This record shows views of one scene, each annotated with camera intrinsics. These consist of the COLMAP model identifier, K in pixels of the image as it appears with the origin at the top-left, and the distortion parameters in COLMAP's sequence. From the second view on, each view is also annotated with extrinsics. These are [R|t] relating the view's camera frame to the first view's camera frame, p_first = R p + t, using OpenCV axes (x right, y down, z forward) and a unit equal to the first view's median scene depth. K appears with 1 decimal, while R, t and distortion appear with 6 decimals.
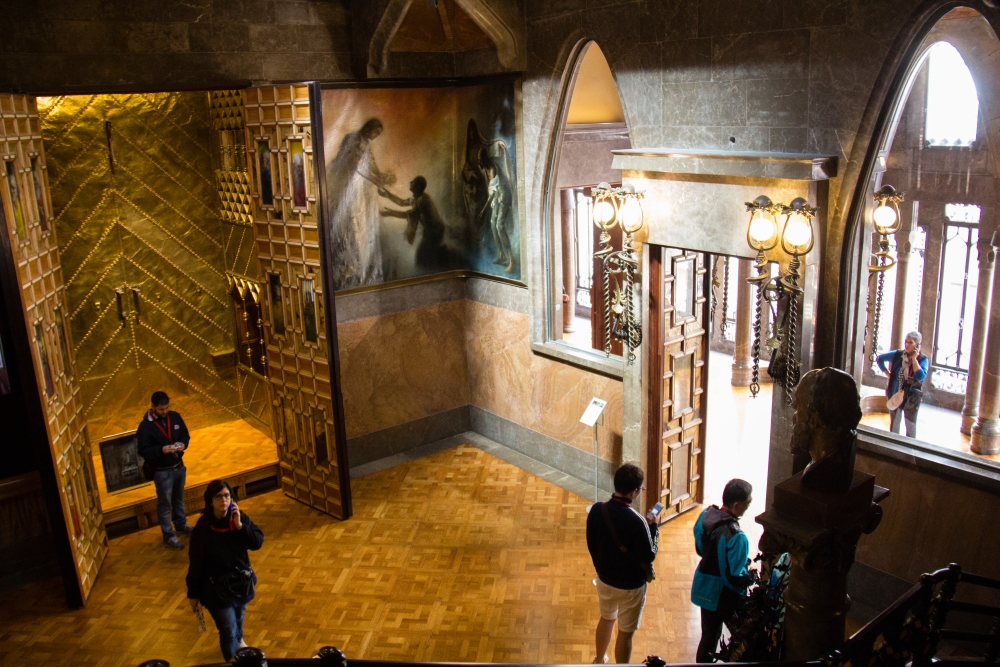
lens RADIAL K [[834.0, 0, 500.0], [0, 834.0, 332.2], [0, 0, 1]] dist [-0.017085, -0.004597]
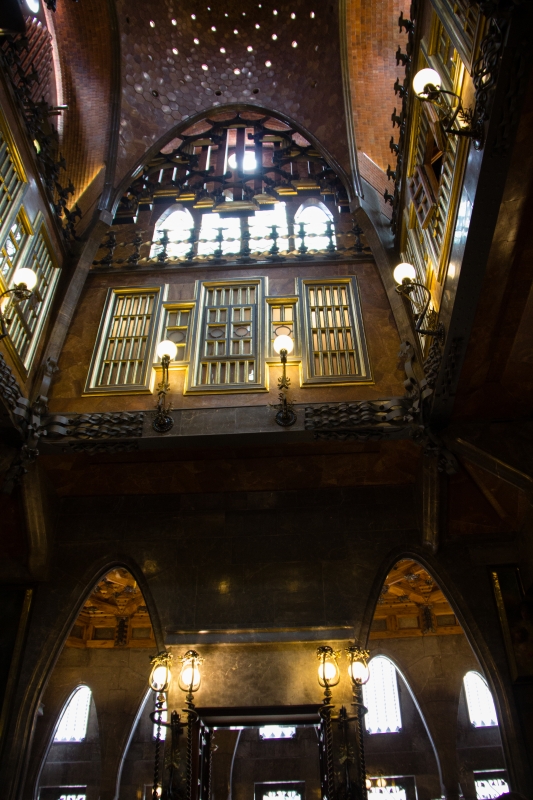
lens RADIAL K [[667.2, 0, 267.6], [0, 667.2, 399.4], [0, 0, 1]] dist [-0.017085, -0.004597]
pose [[0.640154, 0.521028, 0.564564, -0.534528], [0.184264, 0.609290, -0.771241, 0.383082], [-0.745821, 0.597742, 0.294033, 0.427442]]
